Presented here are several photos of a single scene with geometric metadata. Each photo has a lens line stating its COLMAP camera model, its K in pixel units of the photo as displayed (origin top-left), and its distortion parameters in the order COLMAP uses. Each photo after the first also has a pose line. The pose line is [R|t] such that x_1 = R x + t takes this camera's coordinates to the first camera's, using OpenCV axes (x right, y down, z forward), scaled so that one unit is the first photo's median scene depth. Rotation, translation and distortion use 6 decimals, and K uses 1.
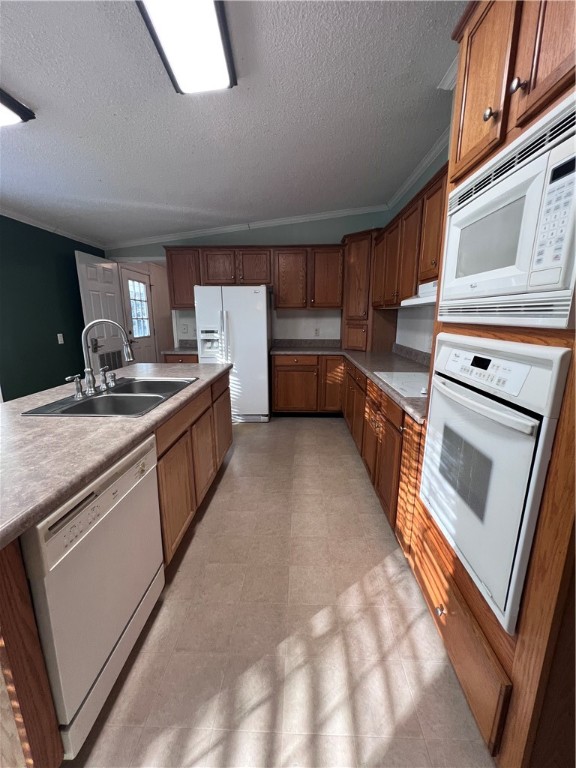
lens RADIAL K [[310.4, 0, 288.2], [0, 310.4, 383.0], [0, 0, 1]] dist [-0.000546, 0.000226]
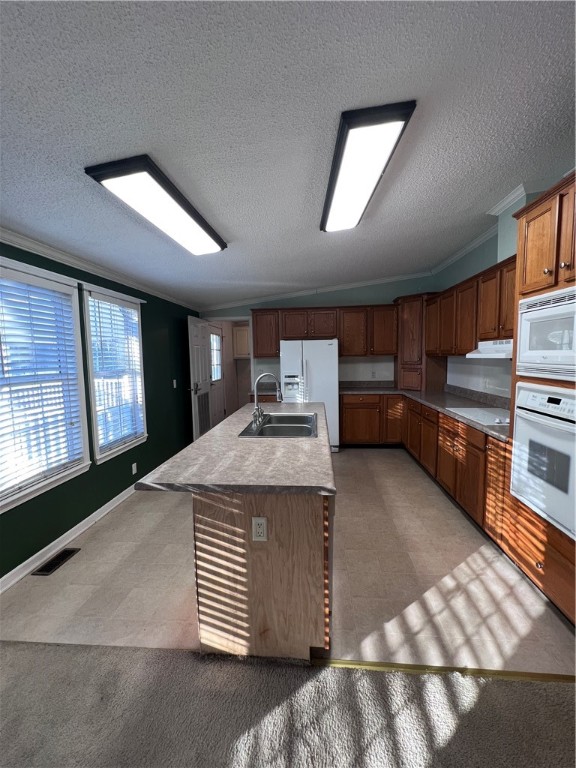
lens RADIAL K [[310.4, 0, 289.0], [0, 310.4, 382.4], [0, 0, 1]] dist [-0.000546, 0.000226]
pose [[0.998582, -0.012041, -0.051854, -0.205560], [0.005518, 0.992249, -0.124143, 0.010714], [0.052947, 0.123681, 0.990908, -0.216795]]
